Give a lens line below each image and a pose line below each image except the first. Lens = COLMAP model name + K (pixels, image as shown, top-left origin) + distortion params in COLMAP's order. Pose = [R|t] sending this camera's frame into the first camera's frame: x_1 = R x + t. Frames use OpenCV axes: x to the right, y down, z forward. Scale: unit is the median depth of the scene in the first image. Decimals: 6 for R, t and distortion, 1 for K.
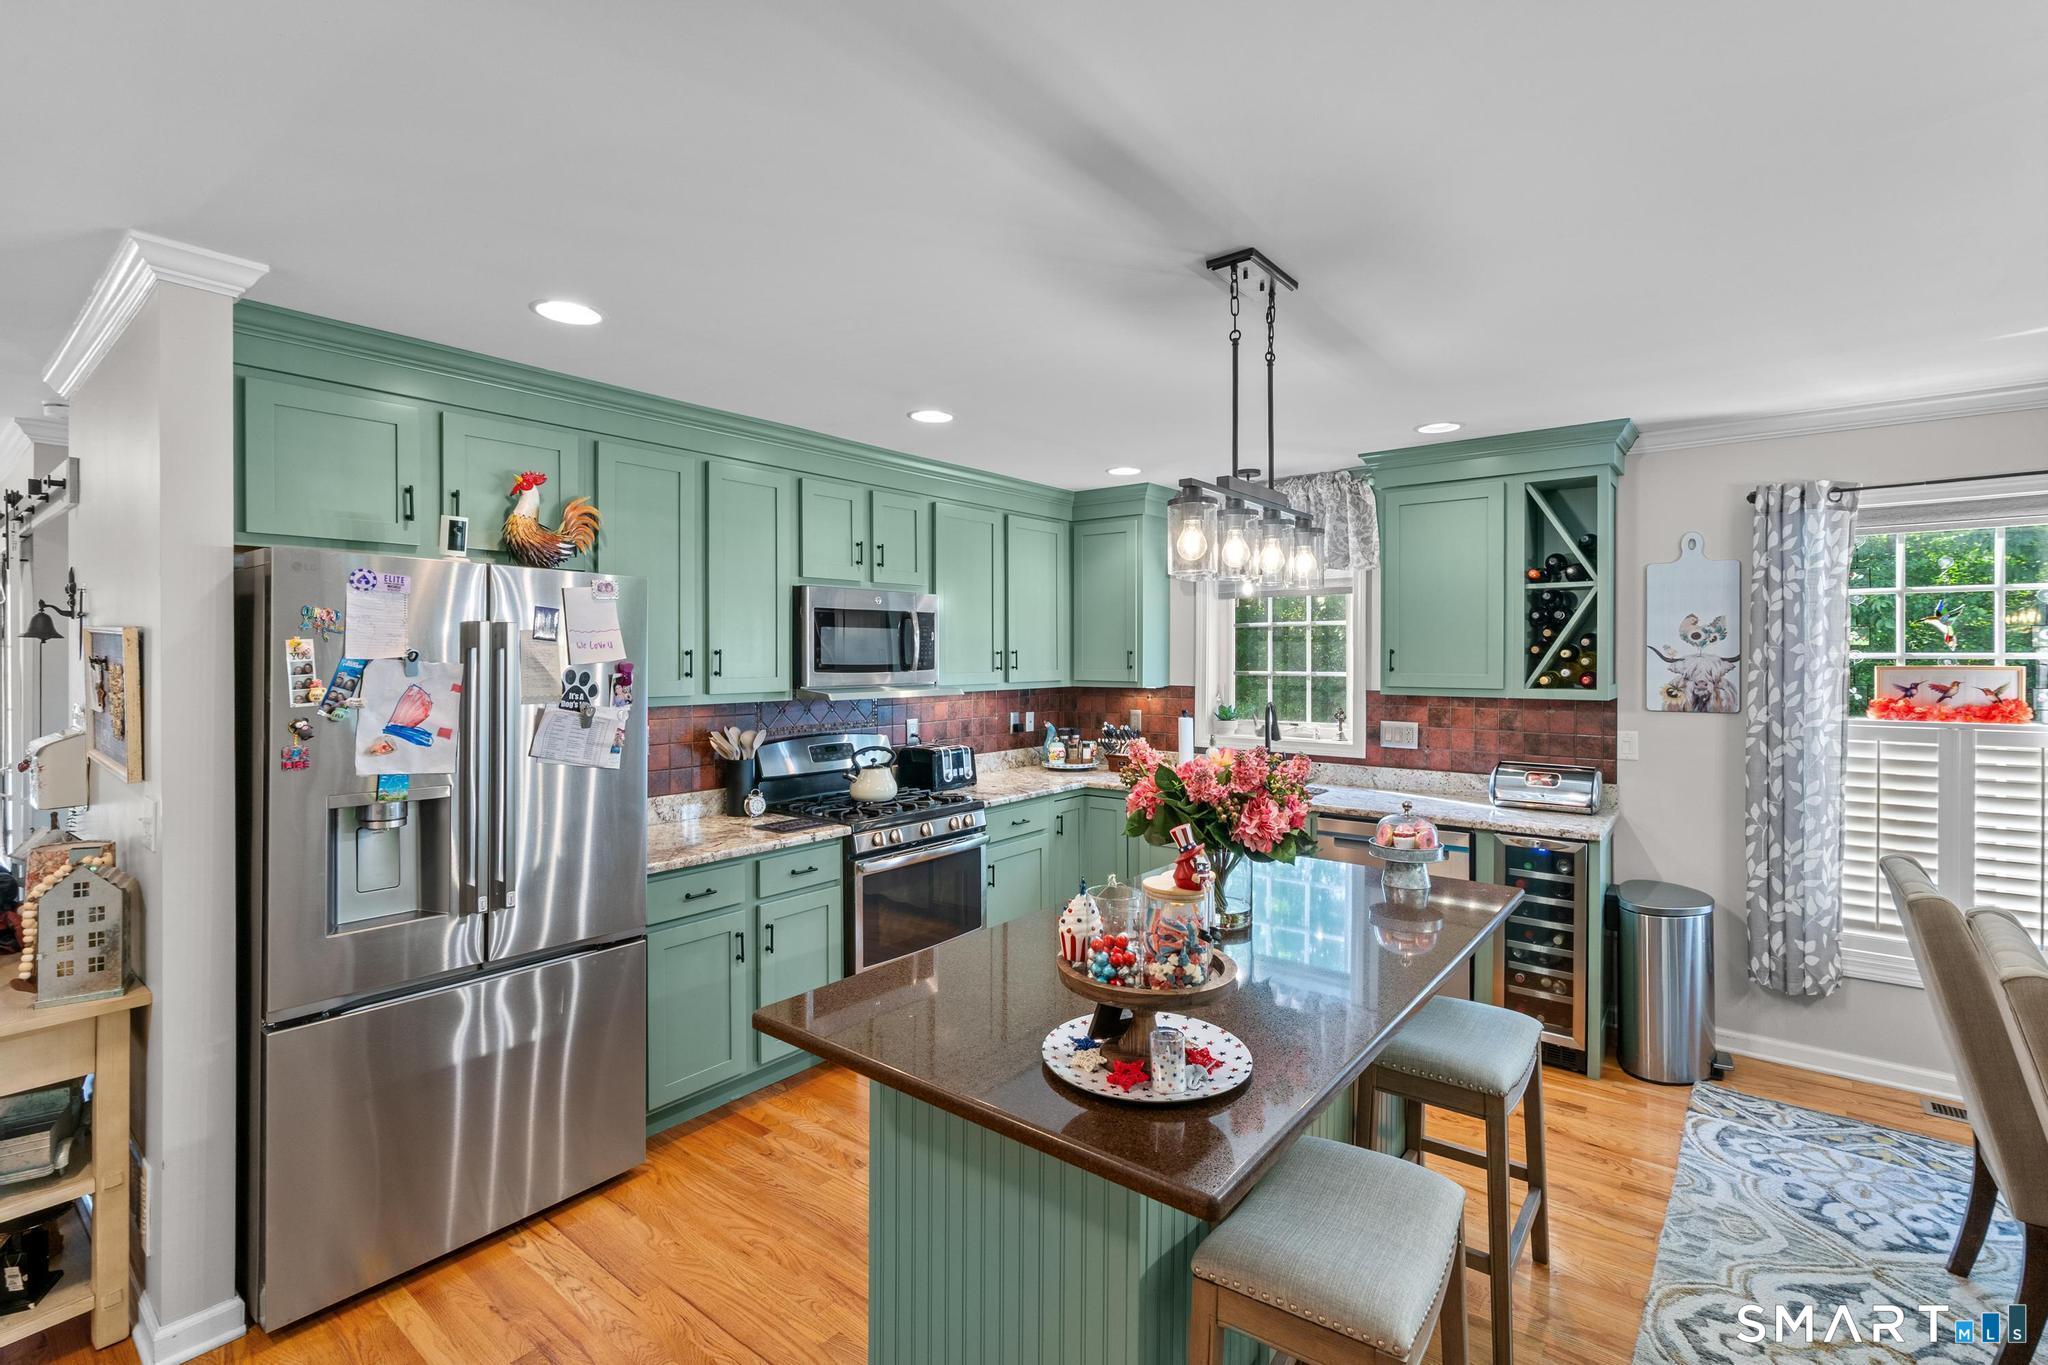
lens RADIAL K [[925.2, 0, 1013.1], [0, 925.2, 657.5], [0, 0, 1]] dist [-0.007340, 0.002422]
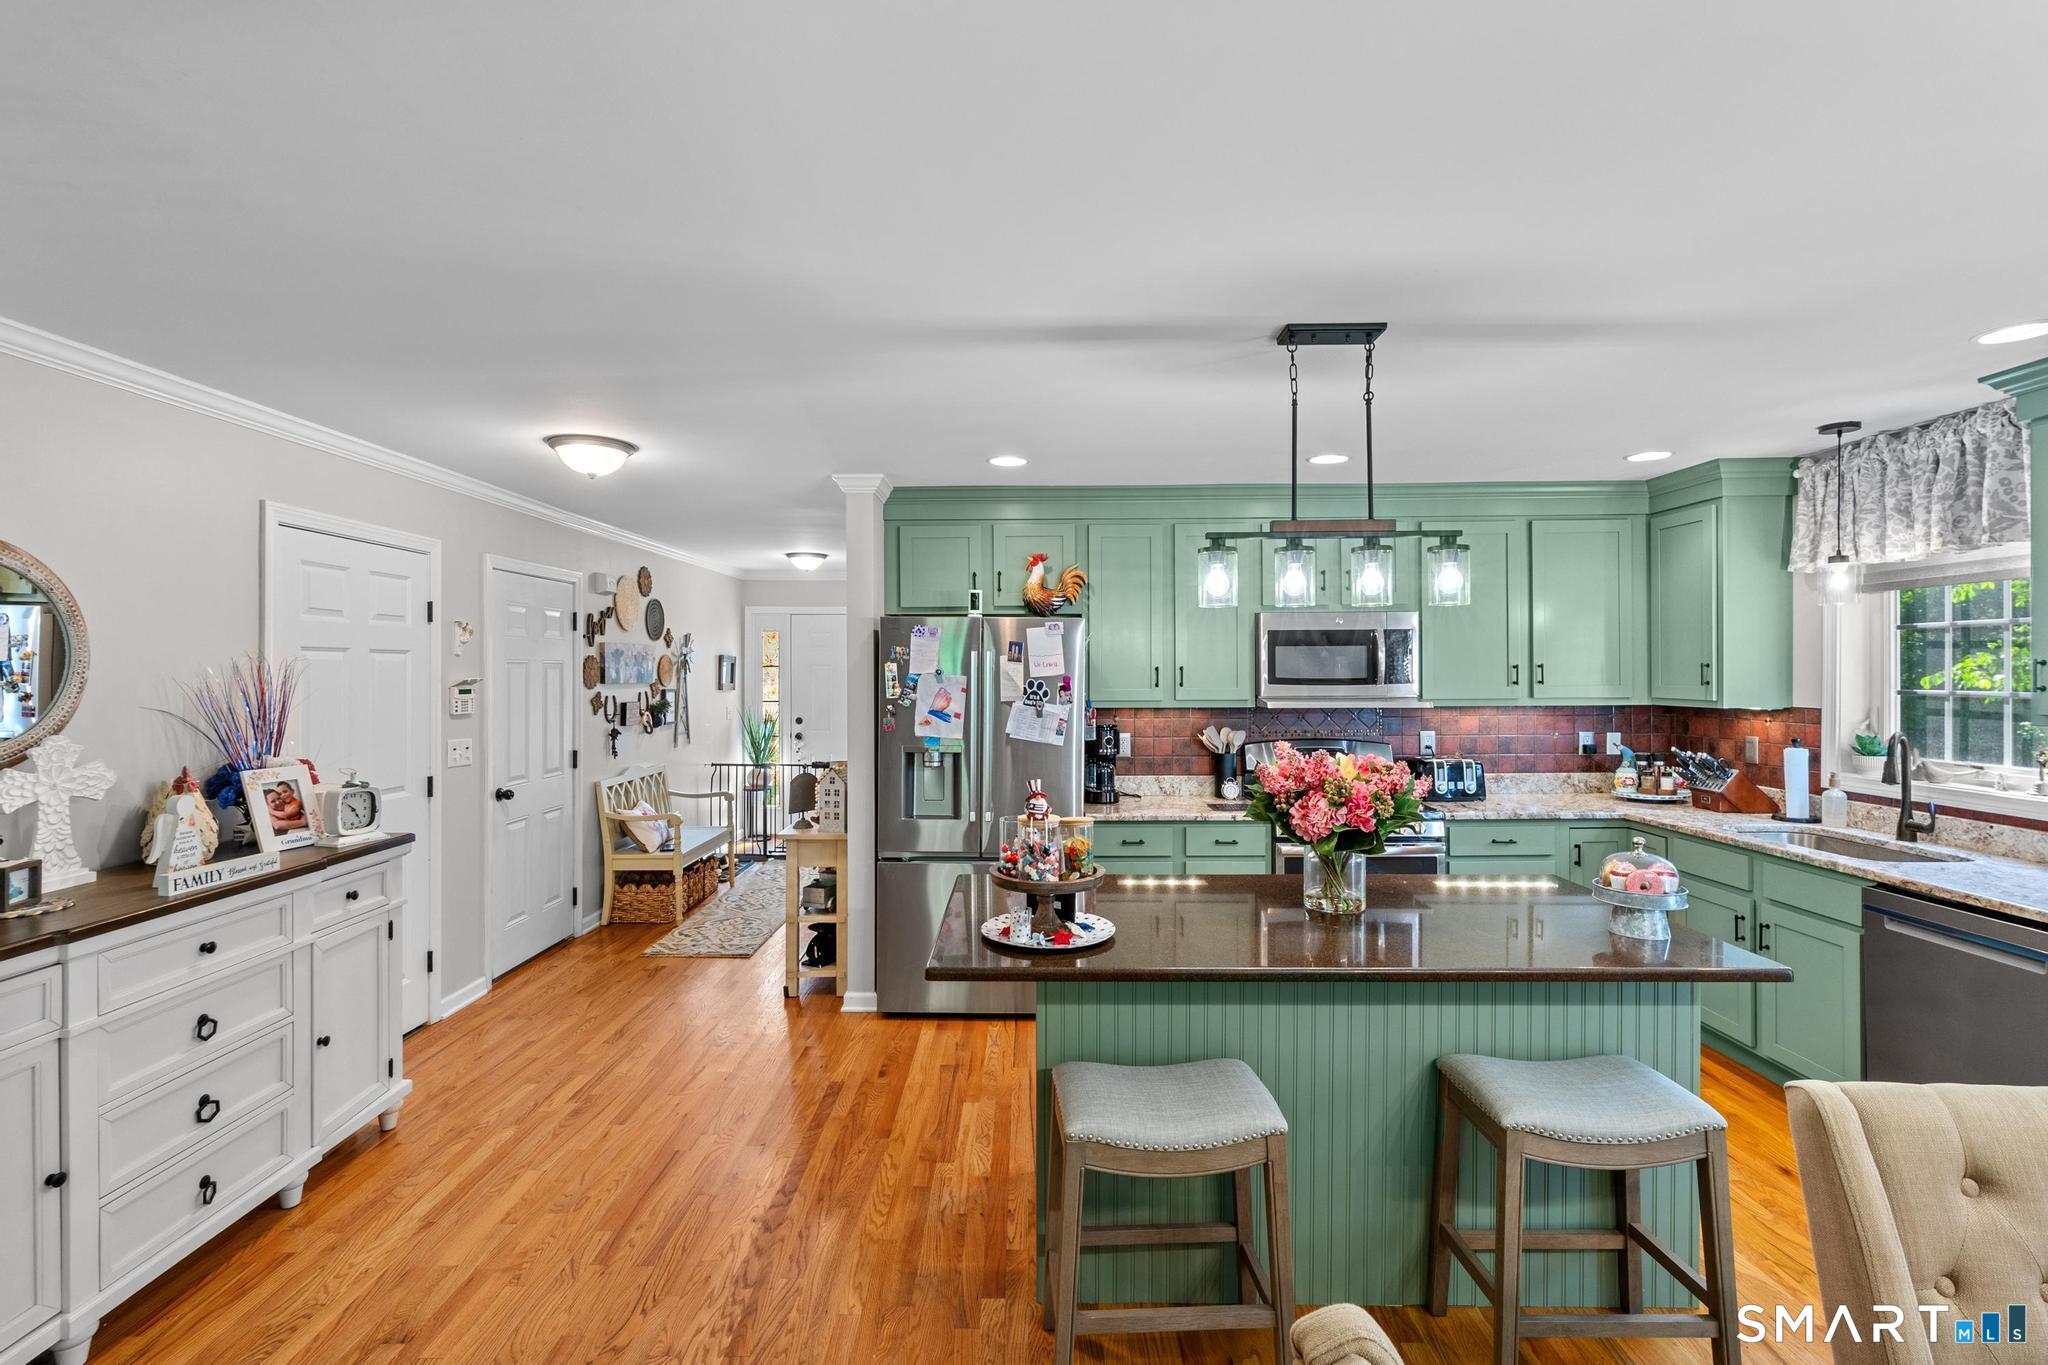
lens RADIAL K [[925.2, 0, 1015.1], [0, 925.2, 673.8], [0, 0, 1]] dist [-0.007340, 0.002422]
pose [[0.616904, 0.000997, -0.787038, 0.564142], [0.001987, 0.999994, 0.002824, -0.001834], [0.787036, -0.003306, 0.616898, 0.001156]]
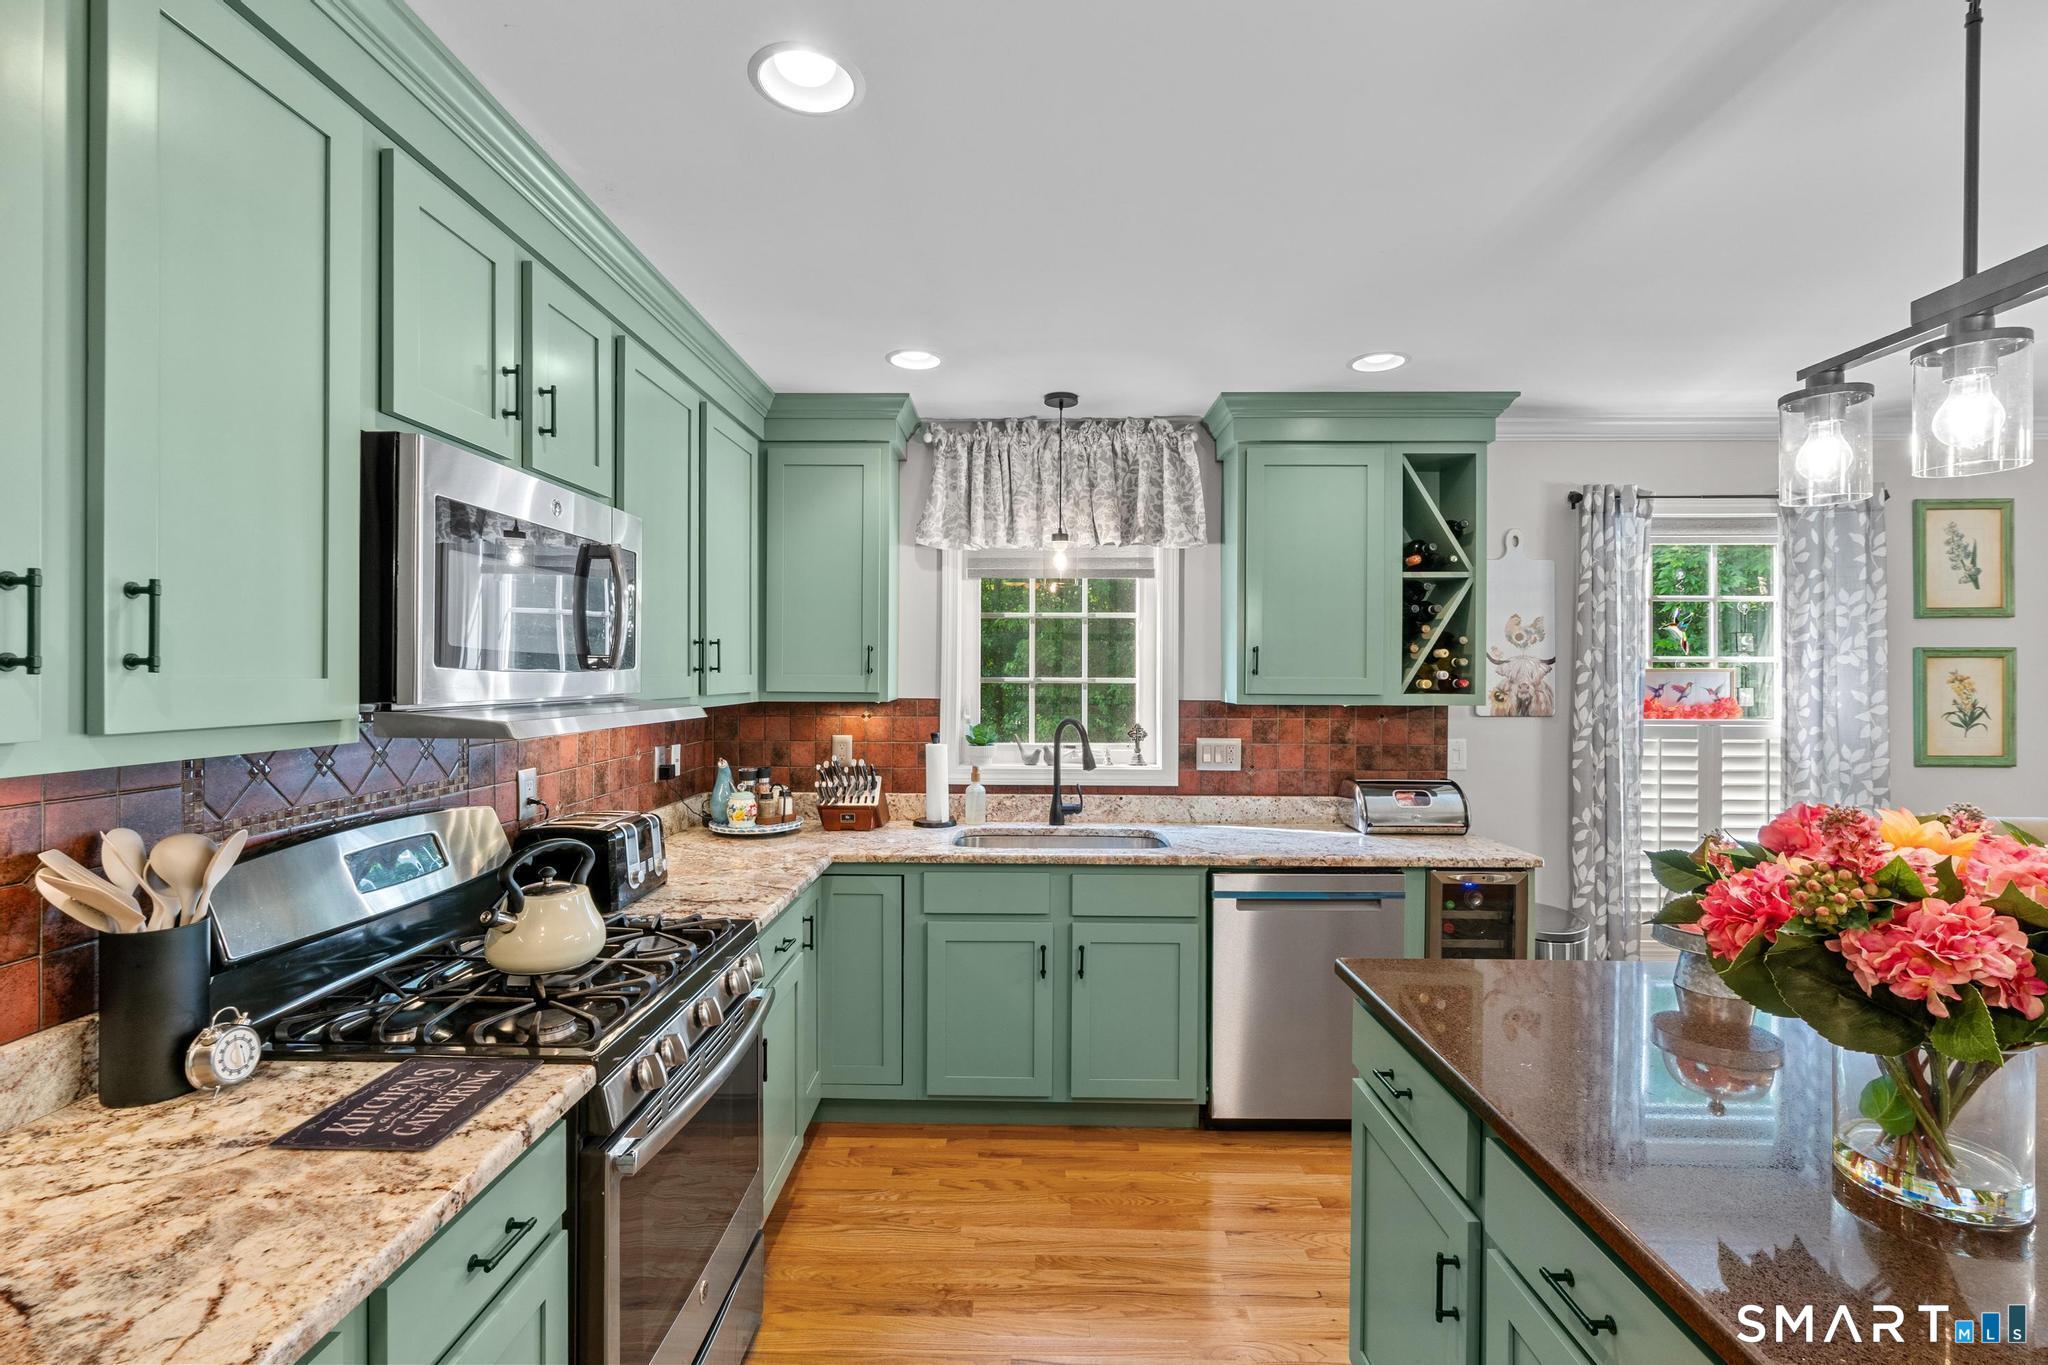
lens RADIAL K [[925.2, 0, 1014.7], [0, 925.2, 673.1], [0, 0, 1]] dist [-0.007340, 0.002422]
pose [[0.791056, 0.004788, 0.611725, -0.278231], [-0.003037, 0.999988, -0.003900, 0.020656], [-0.611737, 0.001227, 0.791061, 0.595189]]
